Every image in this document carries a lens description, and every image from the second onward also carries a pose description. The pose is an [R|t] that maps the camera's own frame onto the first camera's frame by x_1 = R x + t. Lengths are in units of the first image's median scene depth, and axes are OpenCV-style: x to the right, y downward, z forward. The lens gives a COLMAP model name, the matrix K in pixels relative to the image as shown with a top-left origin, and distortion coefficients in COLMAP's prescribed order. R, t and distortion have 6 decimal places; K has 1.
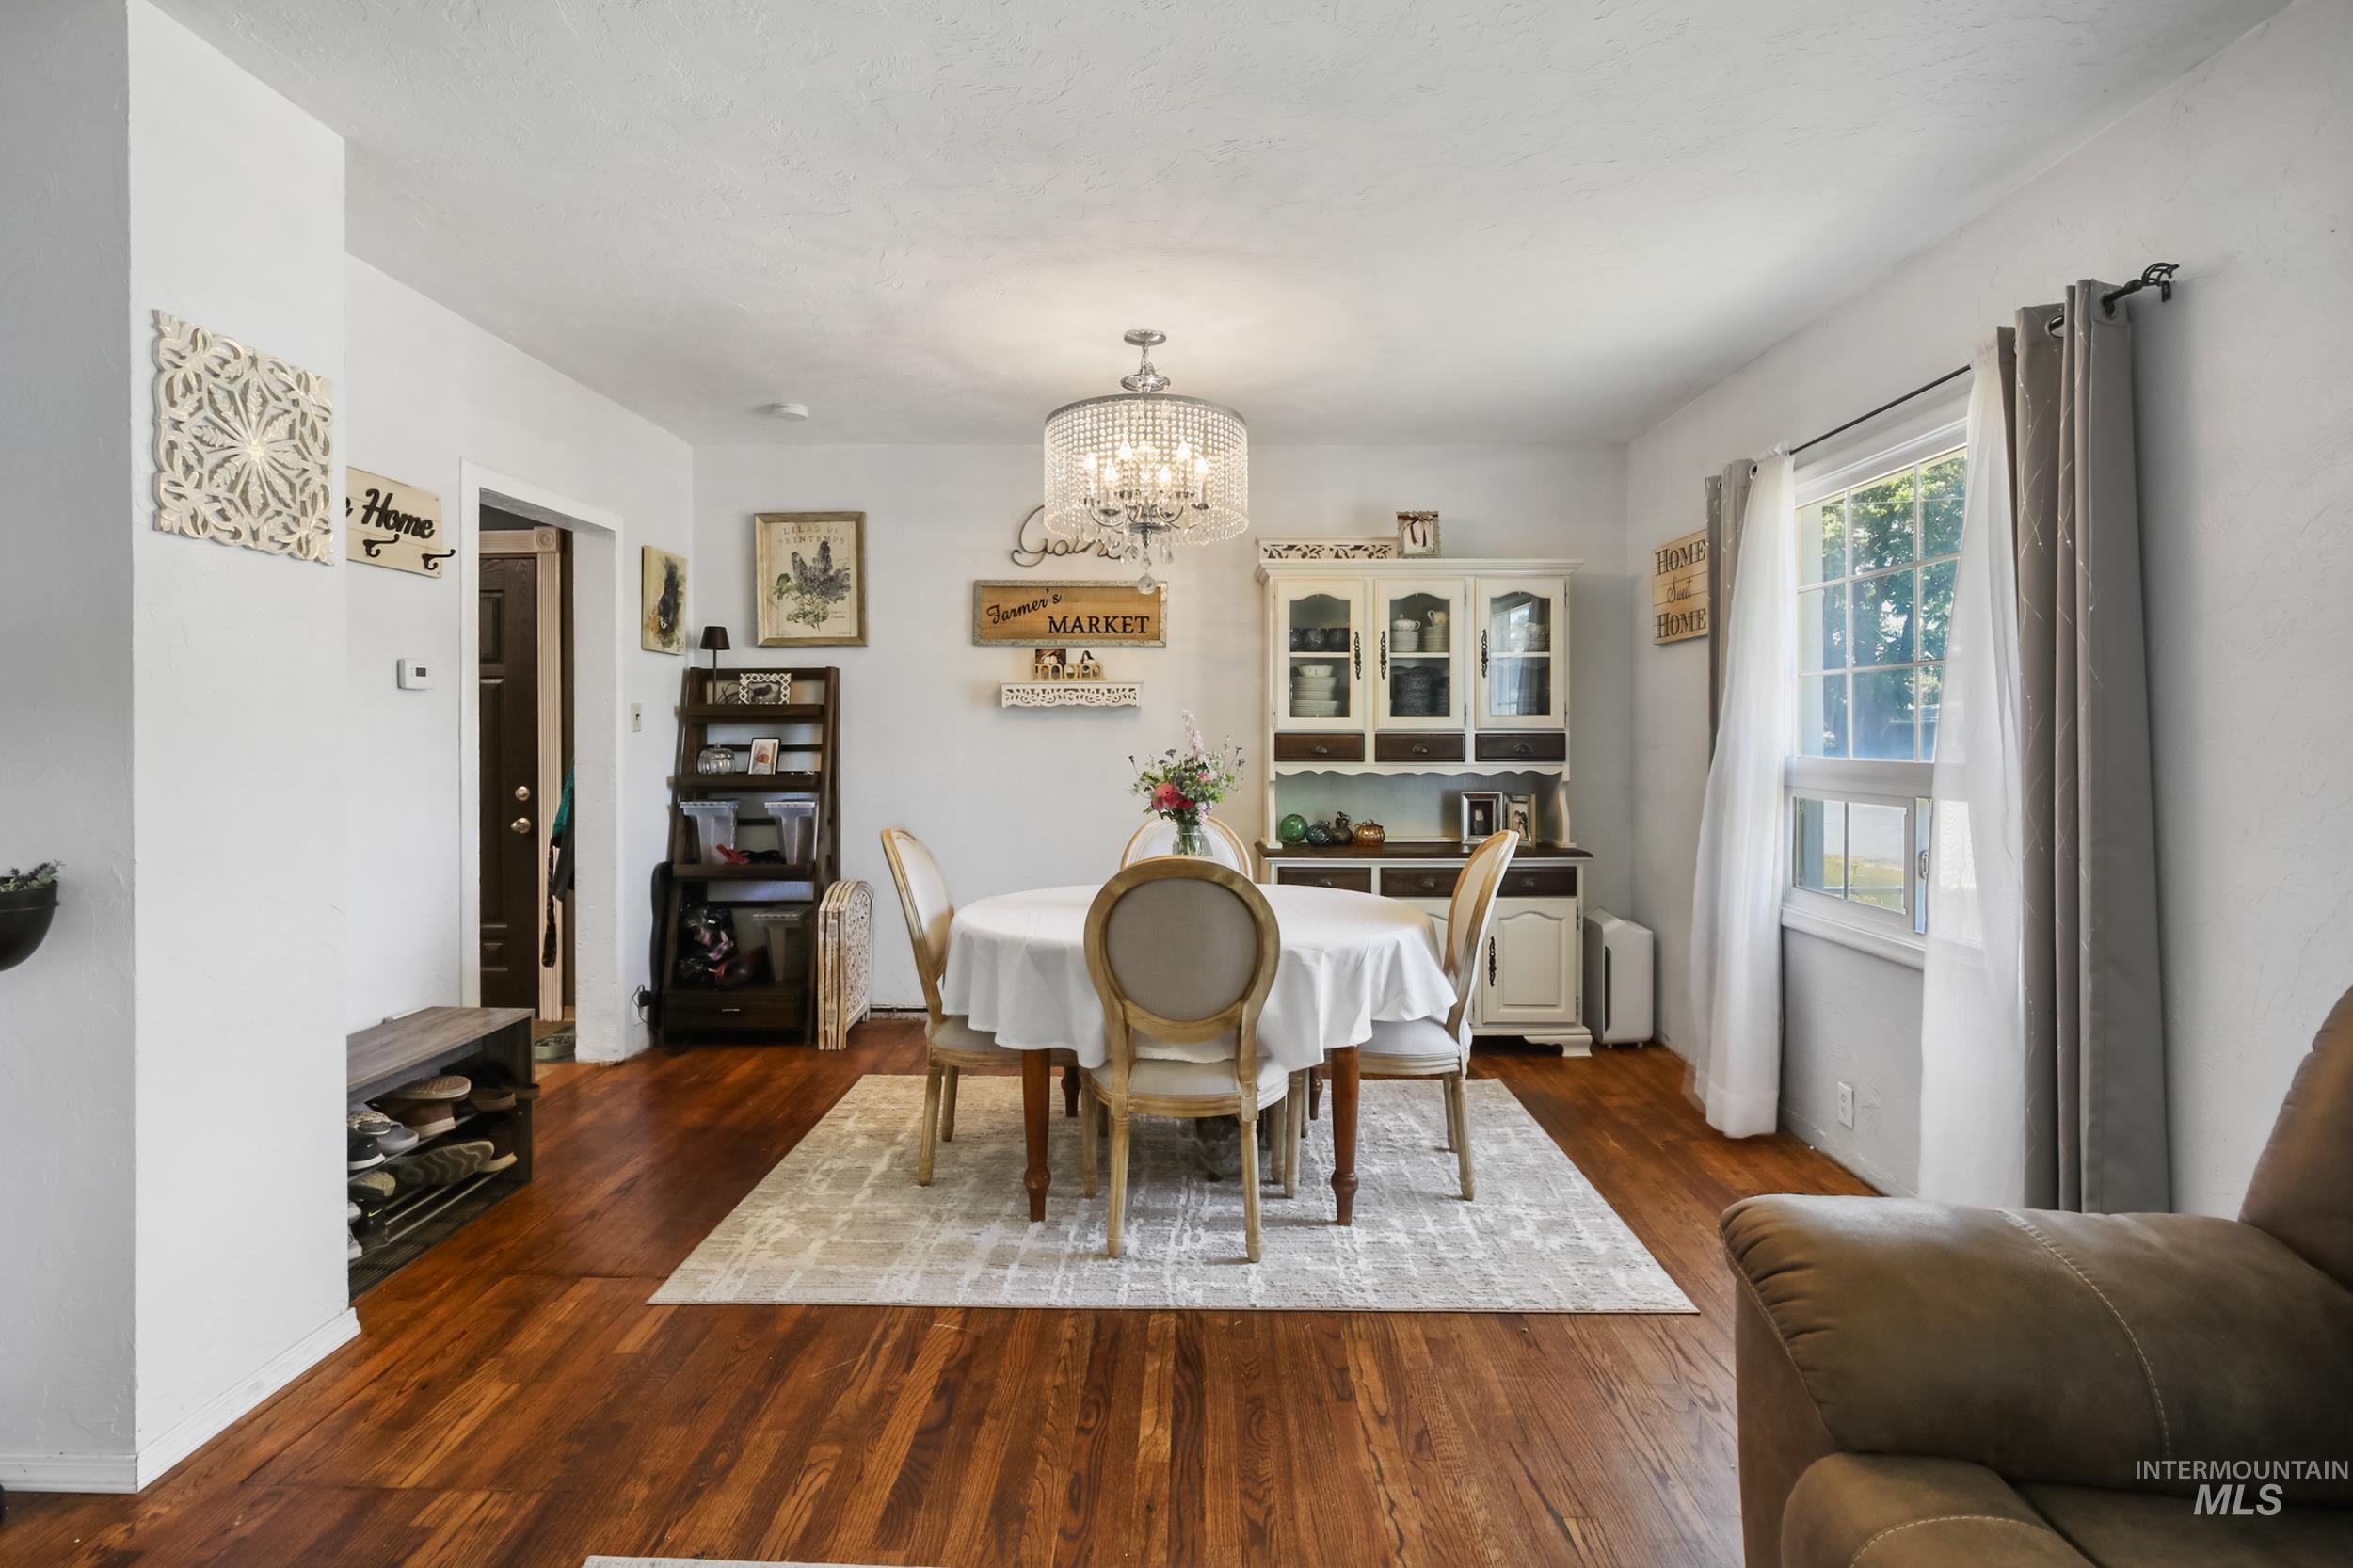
lens RADIAL K [[1100.0, 0, 1176.0], [0, 1100.0, 747.7], [0, 0, 1]] dist [-0.005237, 0.000248]
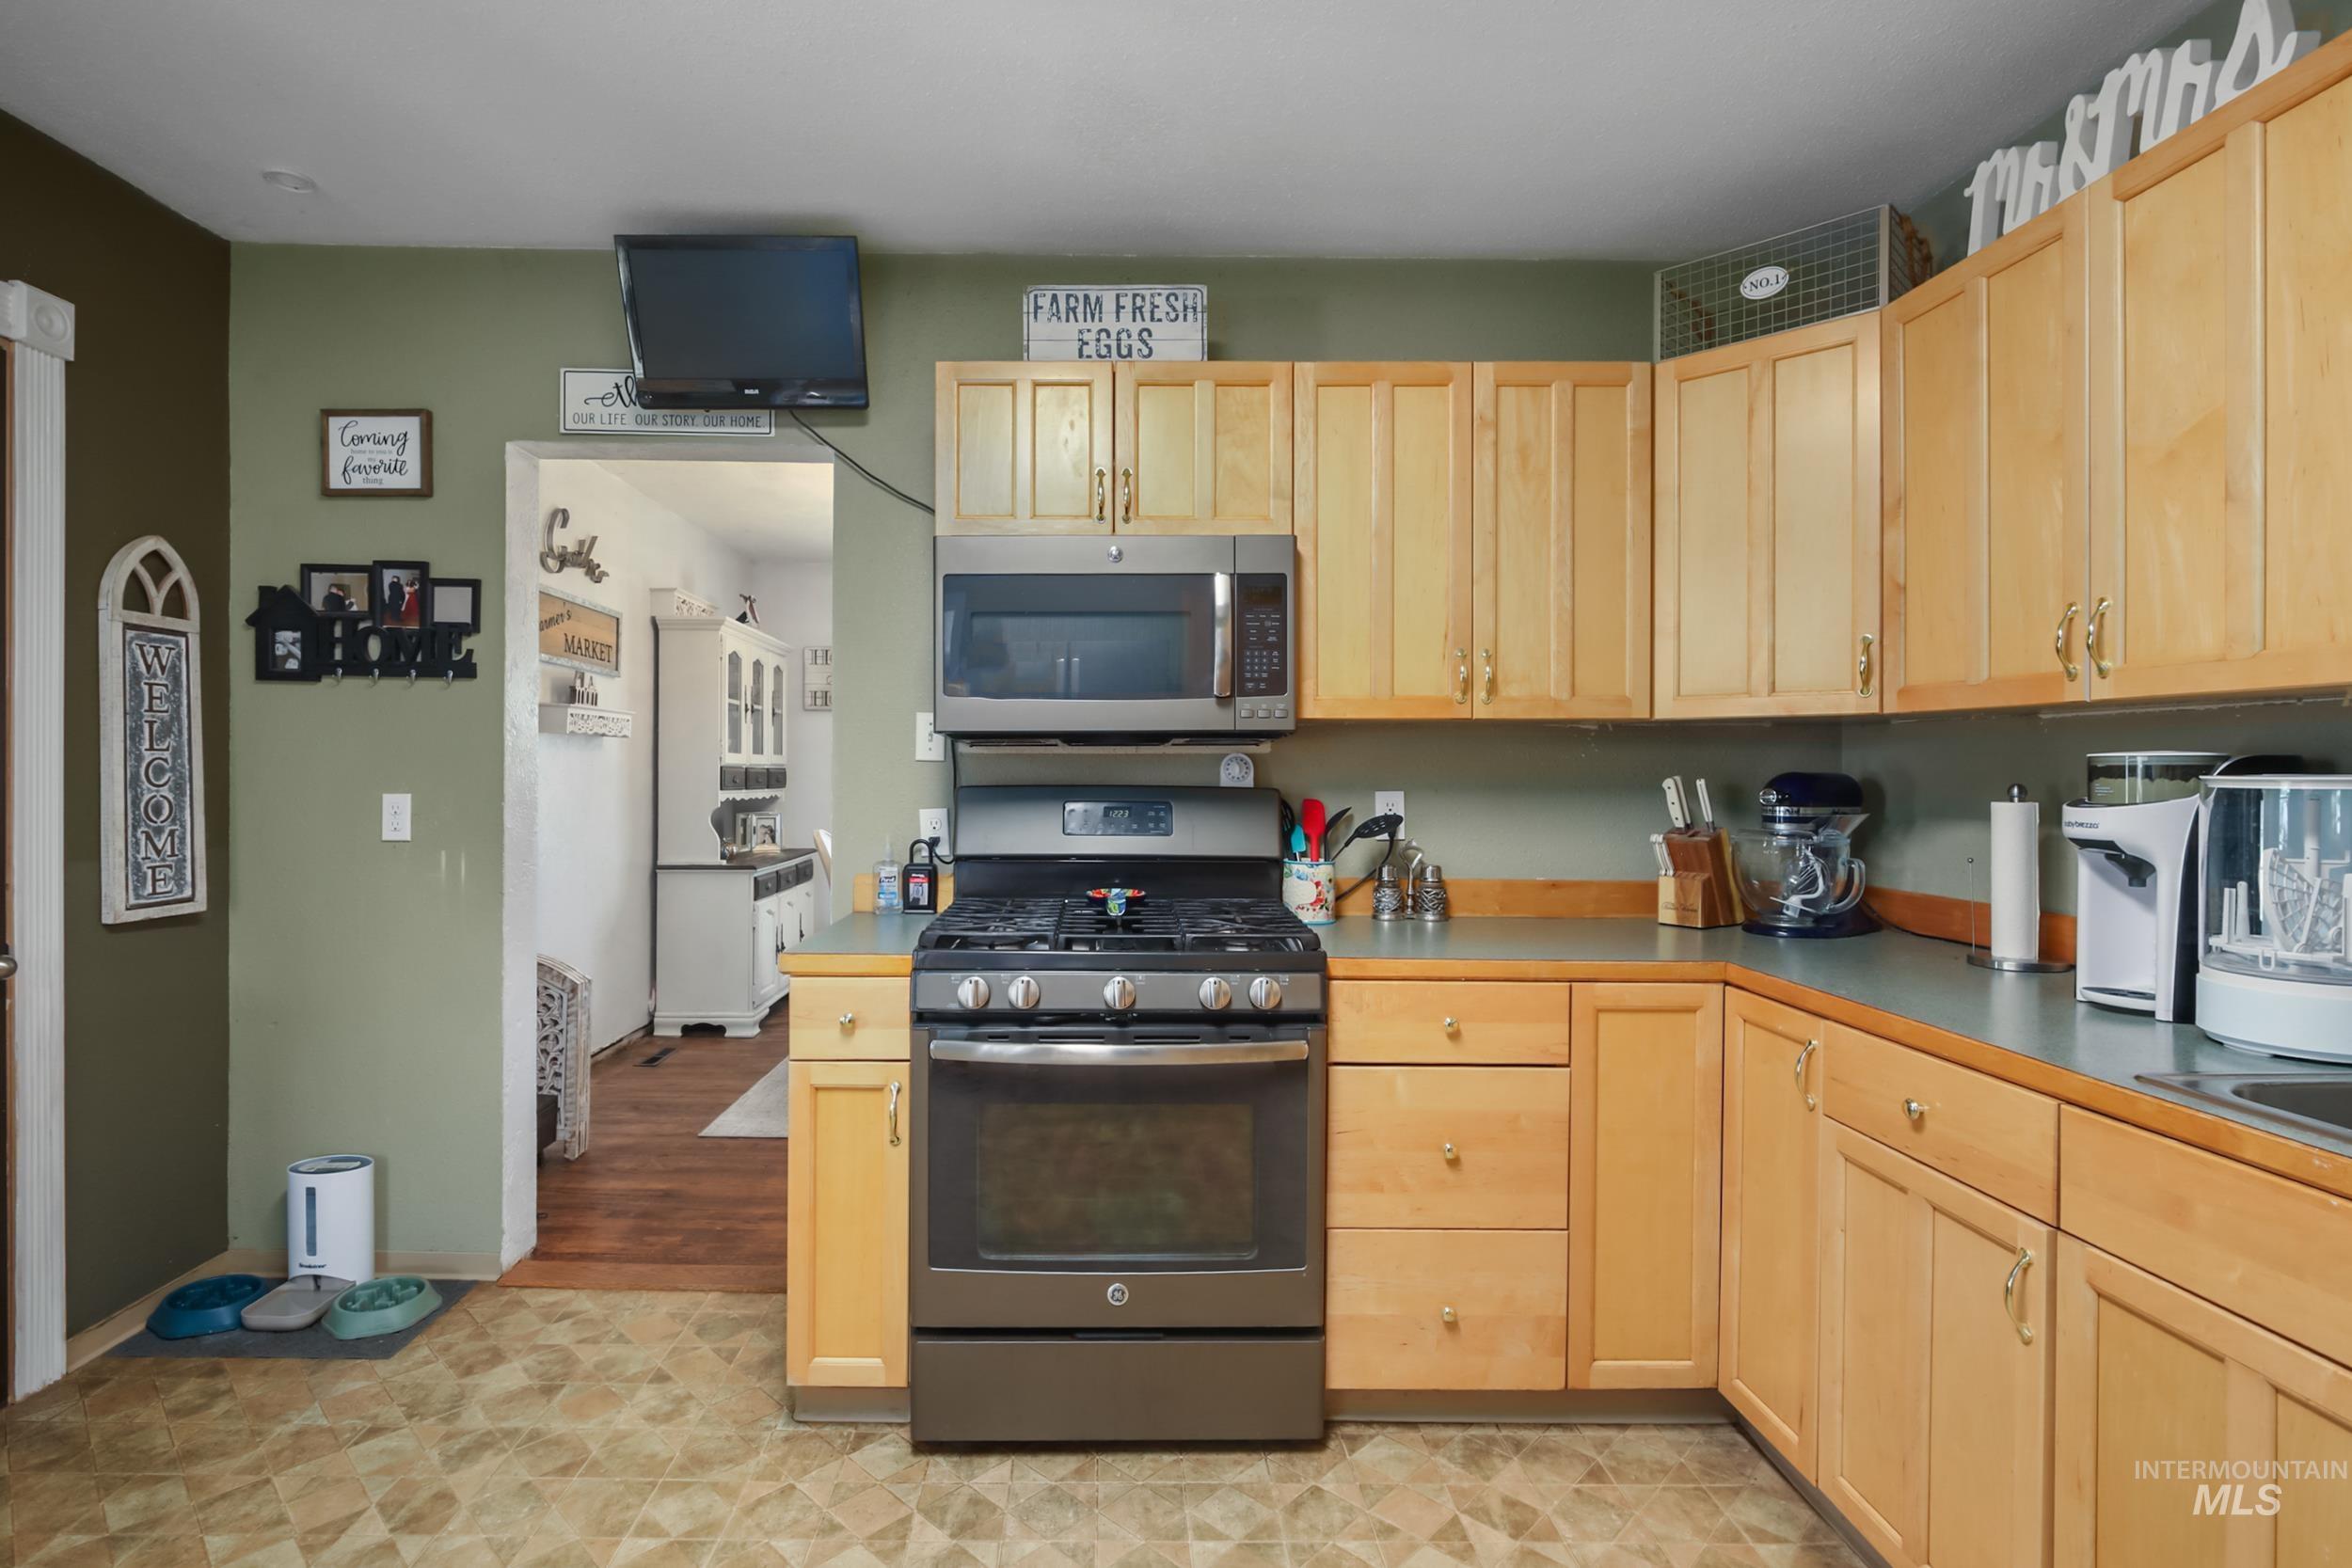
lens RADIAL K [[1159.0, 0, 1112.8], [0, 1159.0, 775.1], [0, 0, 1]] dist [-0.005912, 0.001172]
pose [[-0.030662, -0.004577, 0.999519, -1.152841], [0.003651, 0.999982, 0.004691, -0.006347], [-0.999523, 0.003793, -0.030645, 0.620282]]
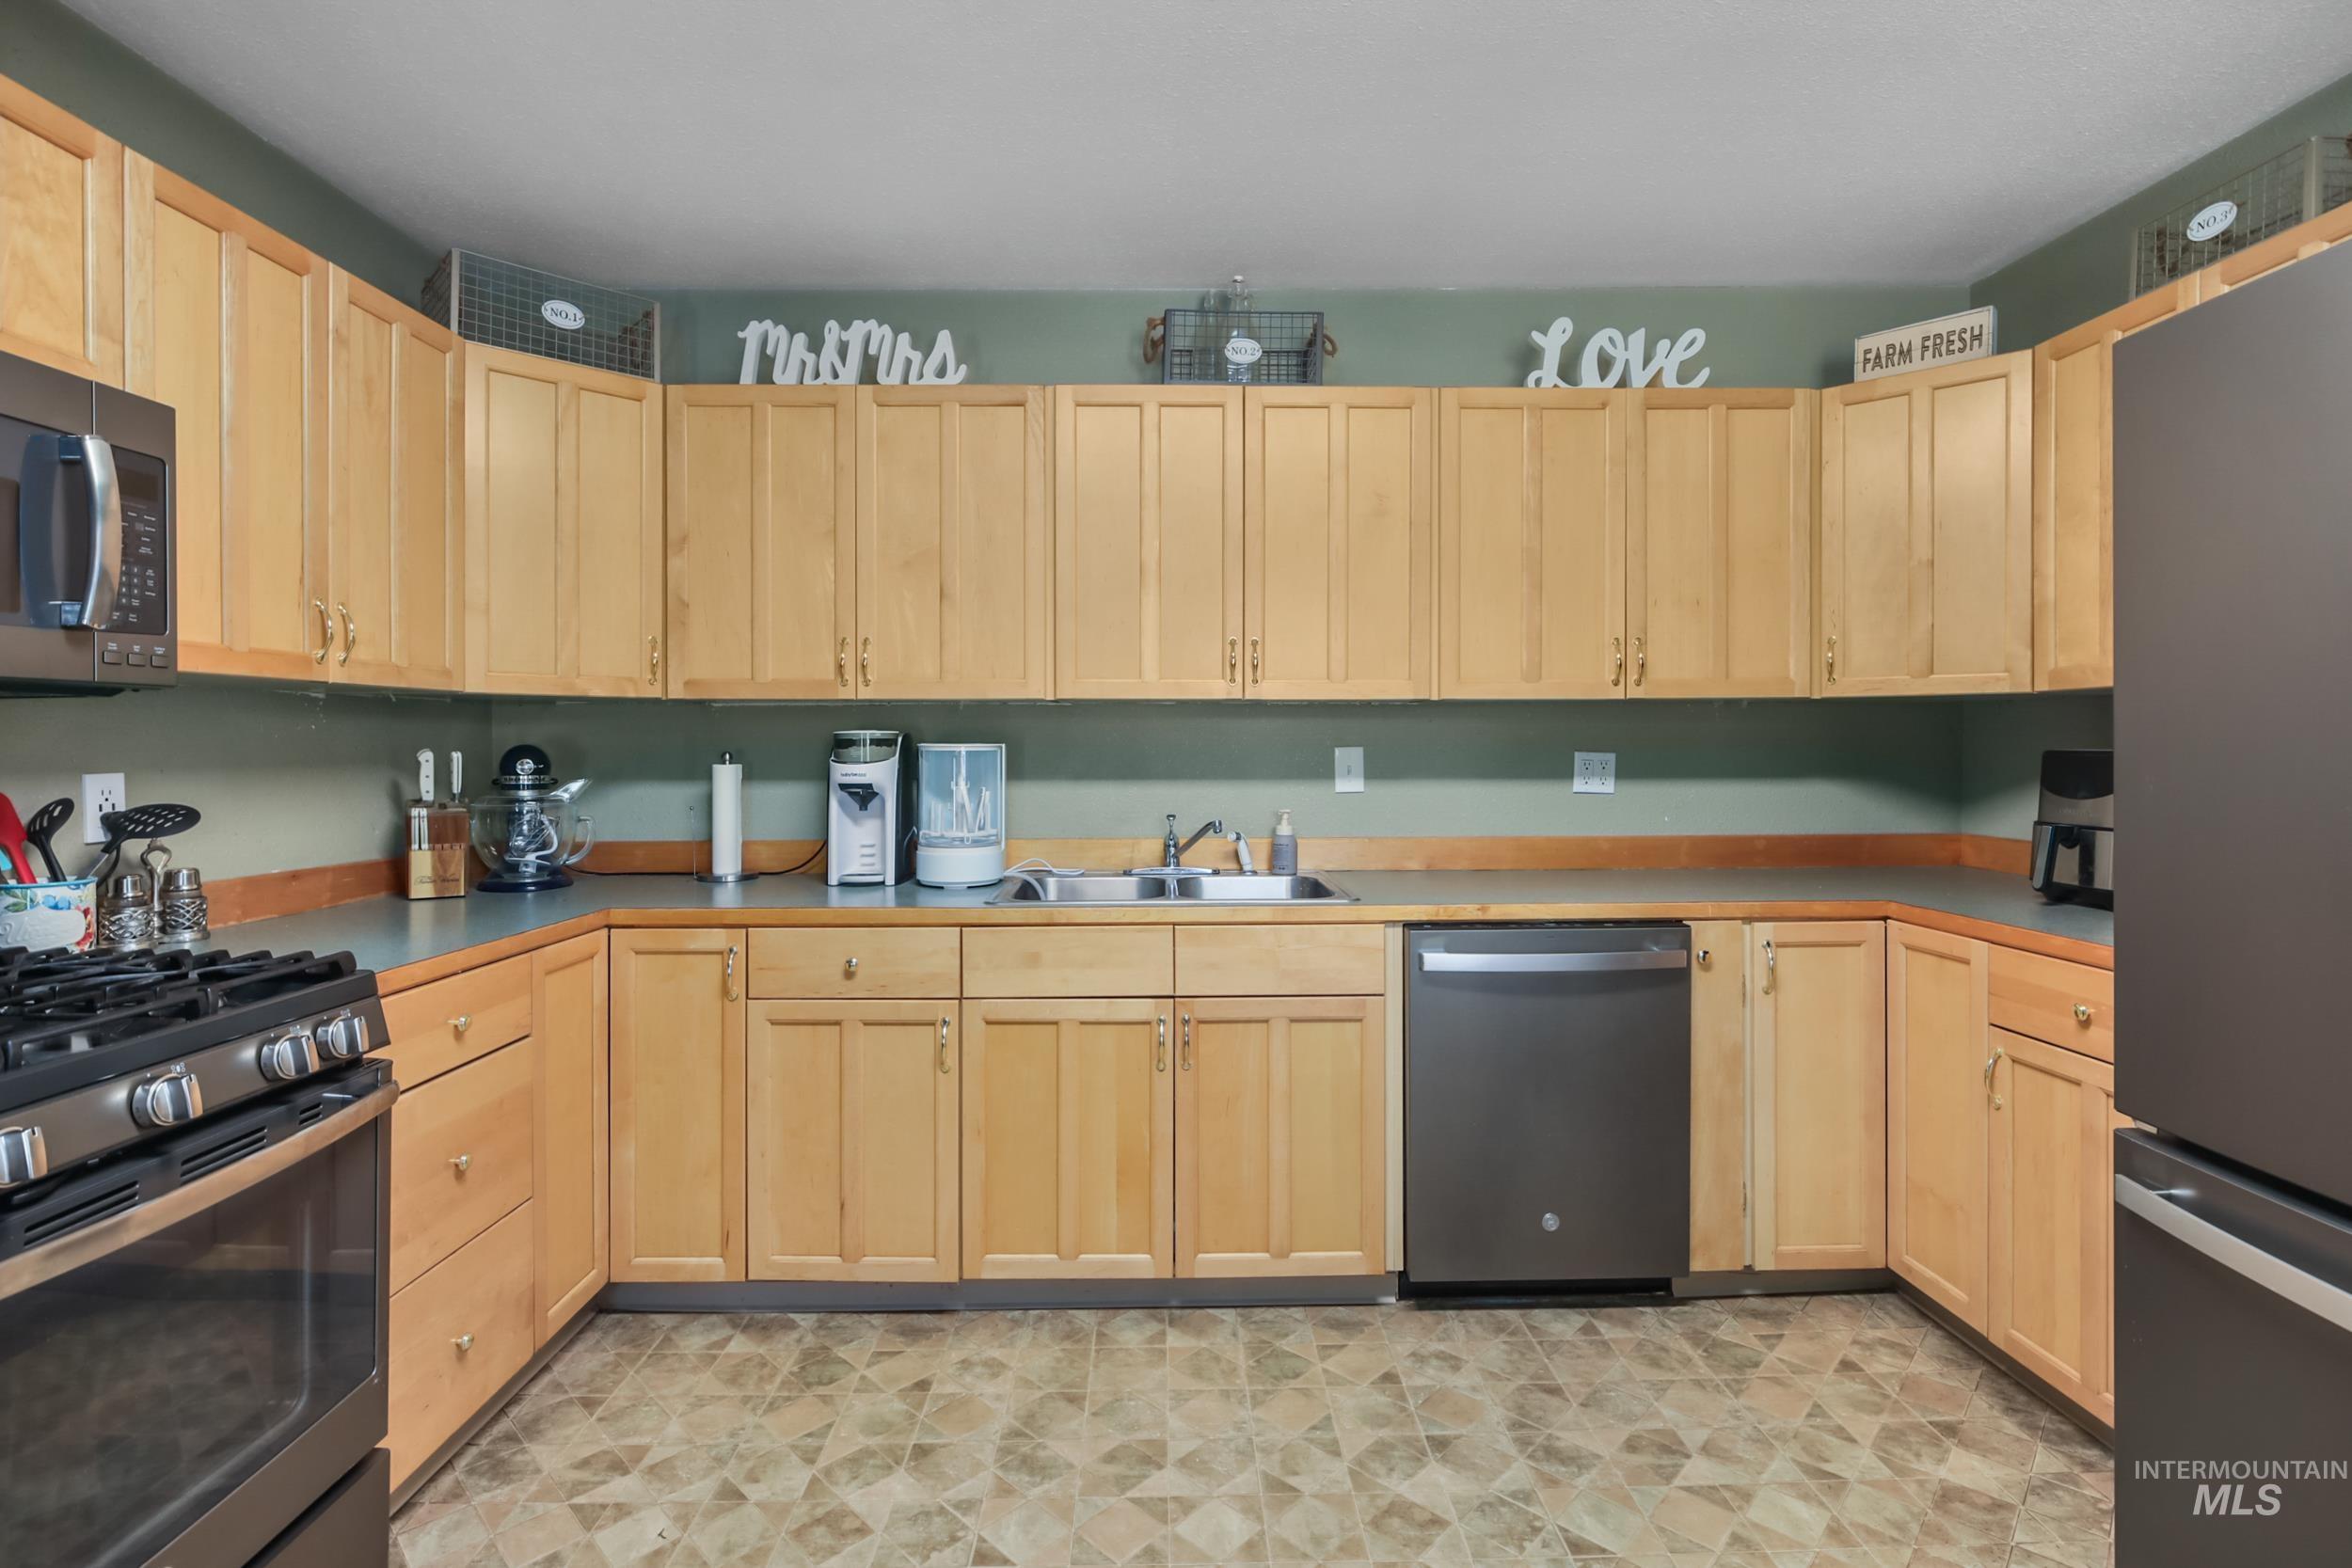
lens RADIAL K [[1099.4, 0, 1175.5], [0, 1099.4, 747.8], [0, 0, 1]] dist [-0.005237, 0.000248]
pose [[-0.999185, 0.003767, -0.040196, -0.926338], [0.003368, 0.999944, 0.010002, -0.006982], [0.040232, 0.009859, -0.999142, 0.892695]]
